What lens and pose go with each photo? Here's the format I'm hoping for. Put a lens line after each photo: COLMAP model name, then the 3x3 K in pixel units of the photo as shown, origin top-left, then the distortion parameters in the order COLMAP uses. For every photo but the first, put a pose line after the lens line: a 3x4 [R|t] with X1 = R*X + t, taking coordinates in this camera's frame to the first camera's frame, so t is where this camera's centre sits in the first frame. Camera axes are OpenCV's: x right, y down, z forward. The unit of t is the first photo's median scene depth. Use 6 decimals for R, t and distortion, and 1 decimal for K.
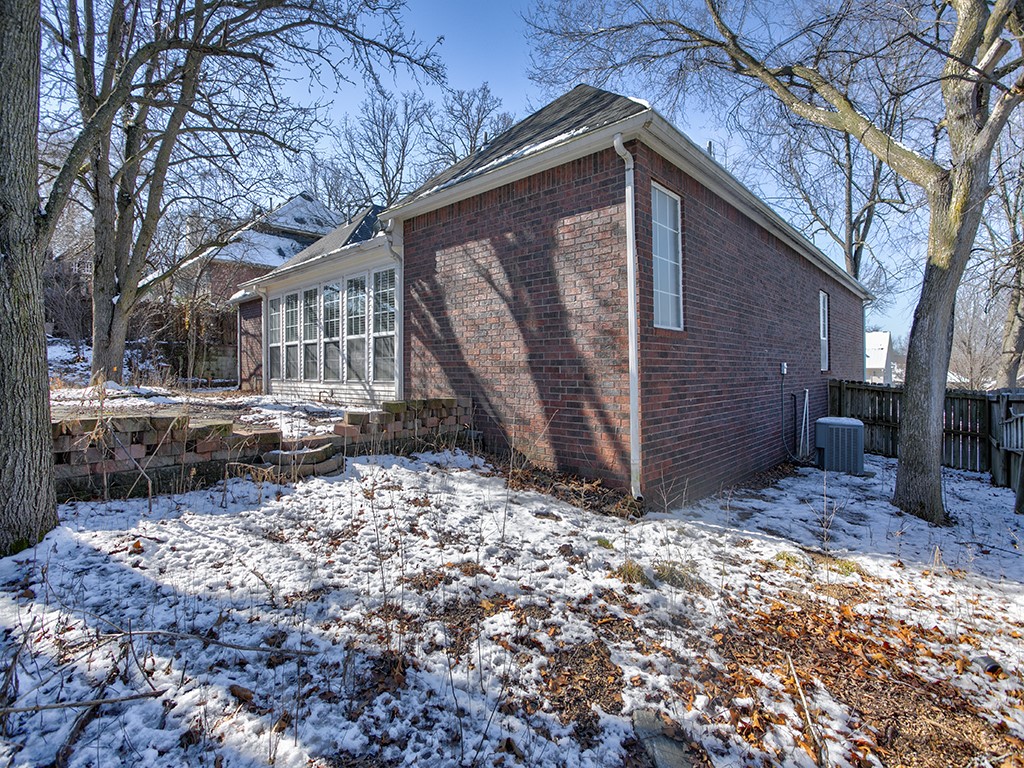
lens RADIAL K [[503.7, 0, 507.1], [0, 503.7, 376.5], [0, 0, 1]] dist [-0.045277, 0.028564]
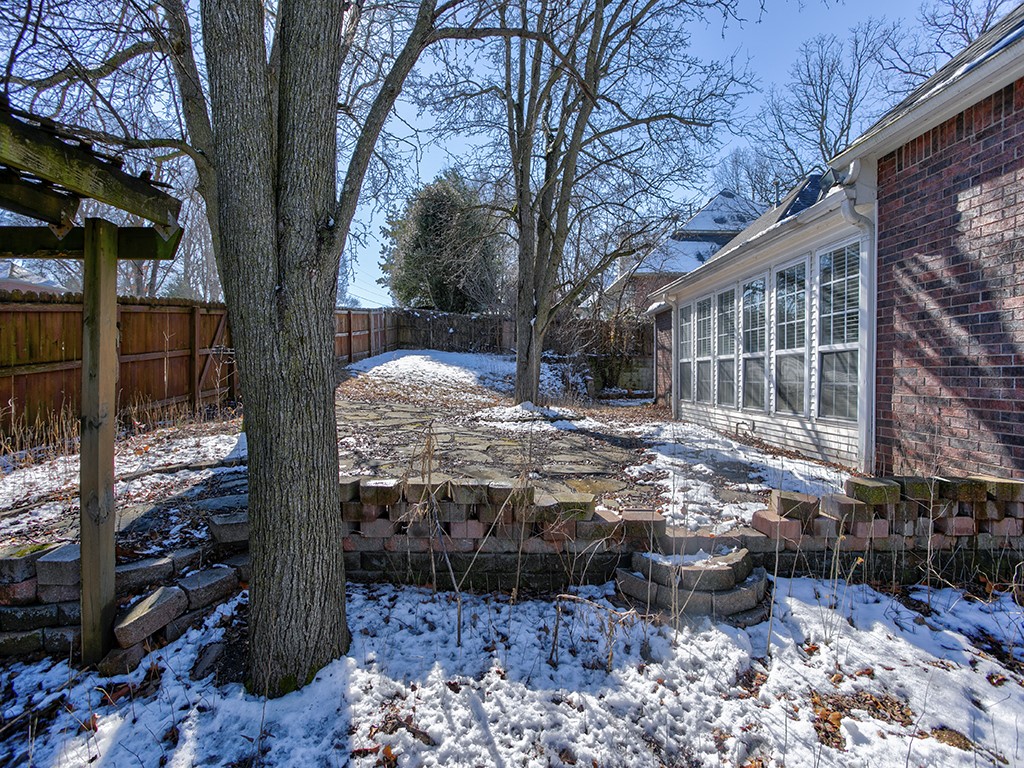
lens RADIAL K [[503.7, 0, 507.1], [0, 503.7, 376.5], [0, 0, 1]] dist [-0.045277, 0.028564]
pose [[0.697034, 0.005654, -0.717015, -0.077037], [-0.013289, 0.999899, -0.005034, -0.035395], [0.716914, 0.013038, 0.697039, 0.230489]]
